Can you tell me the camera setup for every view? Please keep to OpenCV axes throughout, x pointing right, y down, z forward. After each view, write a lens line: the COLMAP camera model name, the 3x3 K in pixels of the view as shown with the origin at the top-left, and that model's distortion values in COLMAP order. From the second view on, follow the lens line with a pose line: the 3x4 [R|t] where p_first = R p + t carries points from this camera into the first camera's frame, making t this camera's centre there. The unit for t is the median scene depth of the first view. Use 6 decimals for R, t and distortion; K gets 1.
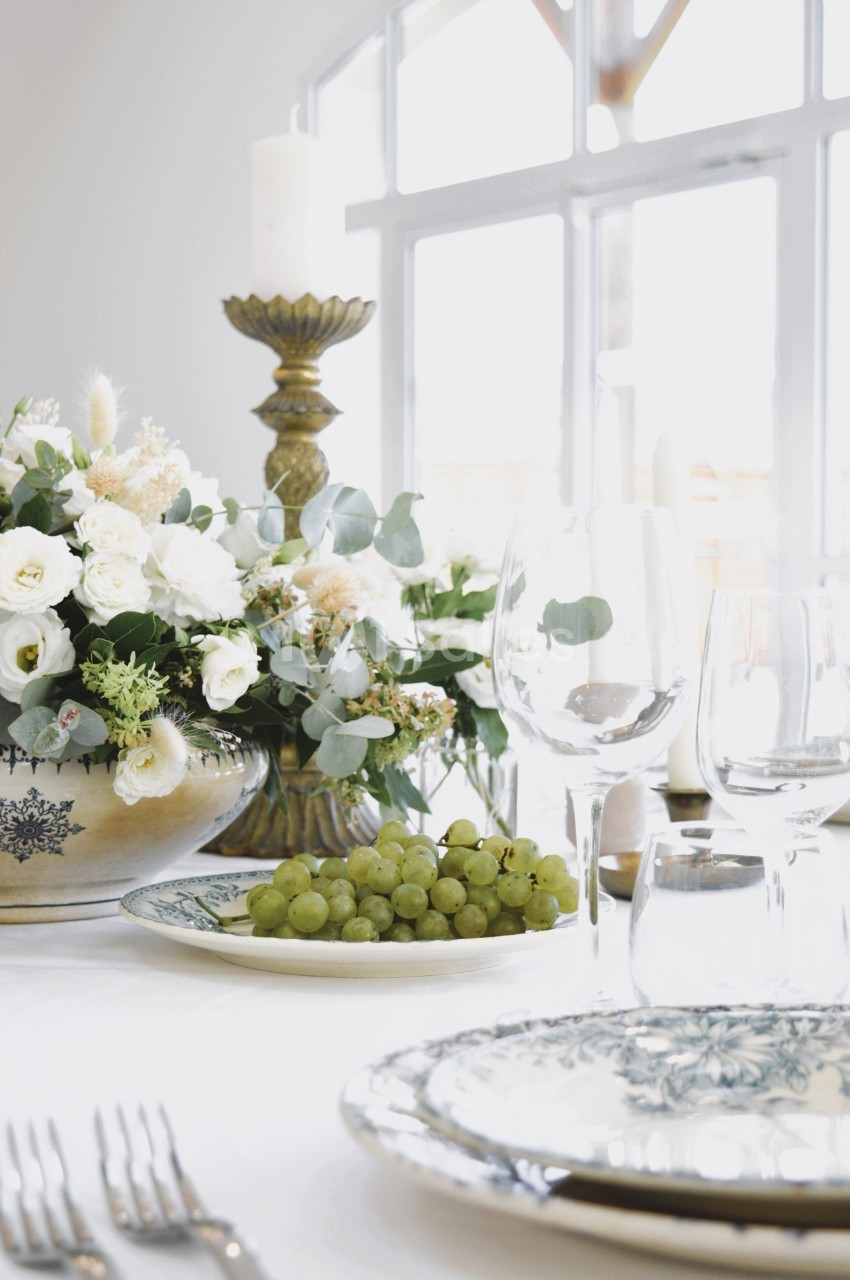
lens RADIAL K [[2152.0, 0, 425.0], [0, 2152.0, 640.0], [0, 0, 1]] dist [0.016719, -0.000916]
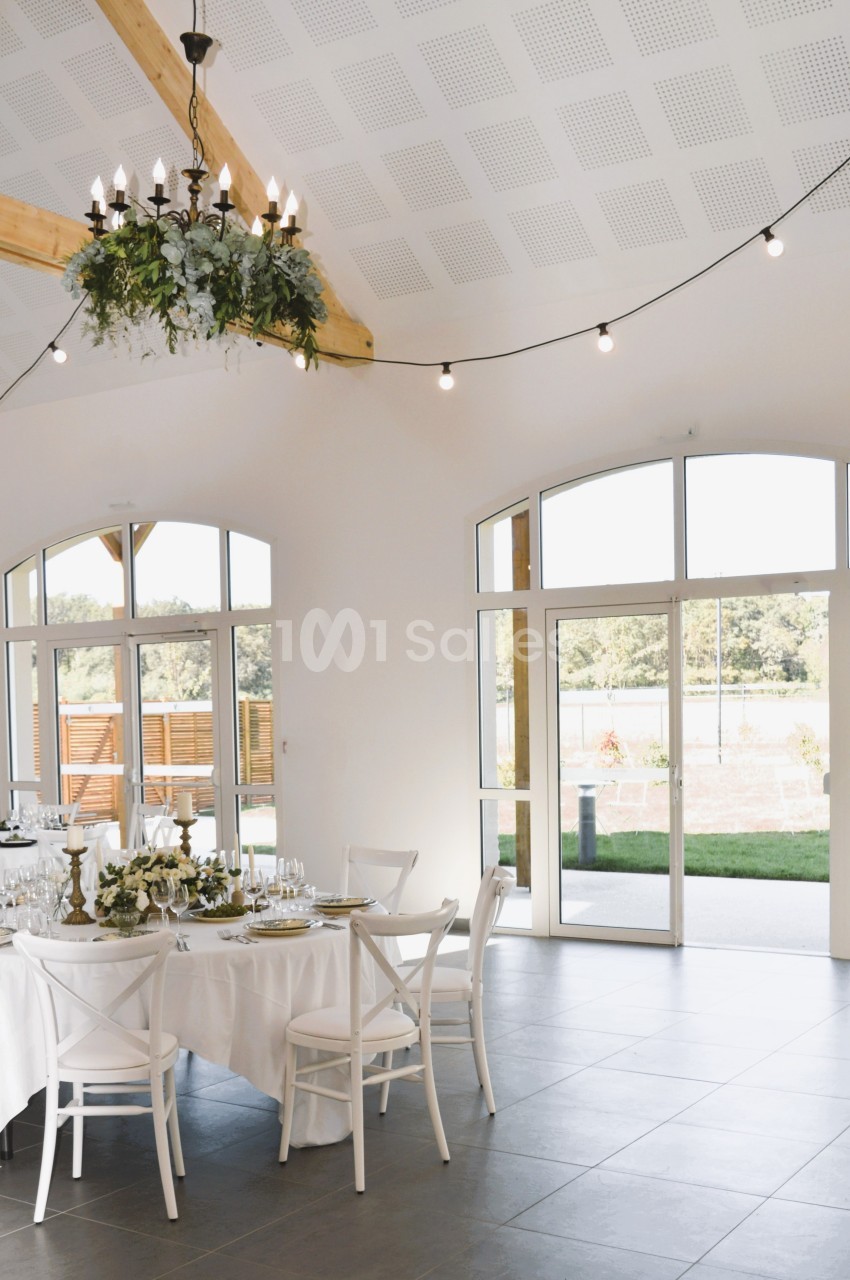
lens RADIAL K [[1685.9, 0, 418.8], [0, 1685.9, 704.6], [0, 0, 1]] dist [-0.030514, -0.028416]
pose [[0.947461, -0.022891, 0.319050, -1.256741], [0.028336, 0.999521, -0.012434, -0.533475], [-0.318613, 0.020822, 0.947656, -4.969684]]
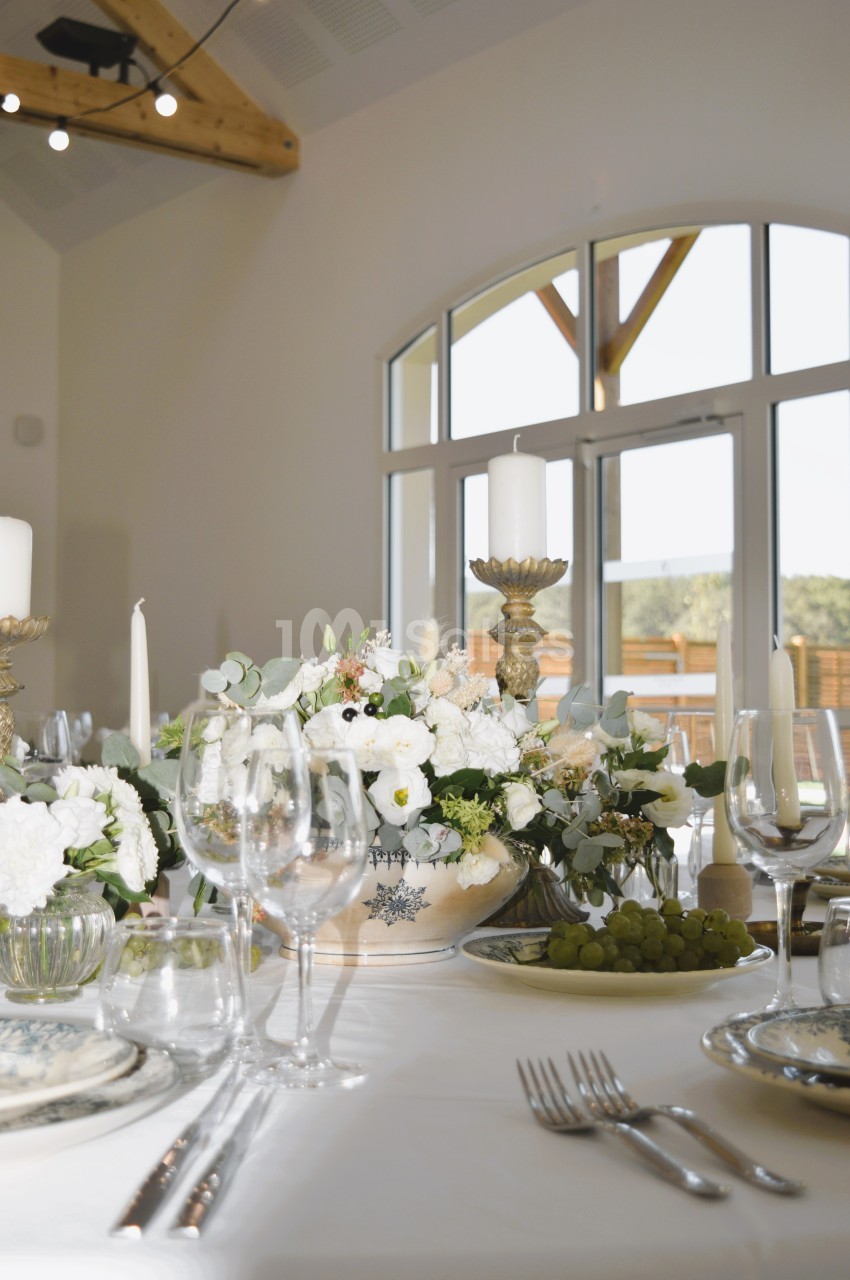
lens RADIAL K [[1685.9, 0, 418.8], [0, 1685.9, 704.6], [0, 0, 1]] dist [-0.030514, -0.028416]
pose [[0.999993, -0.000706, -0.003678, -0.163790], [0.000559, 0.999212, -0.039675, -0.010402], [0.003703, 0.039672, 0.999206, -0.246949]]
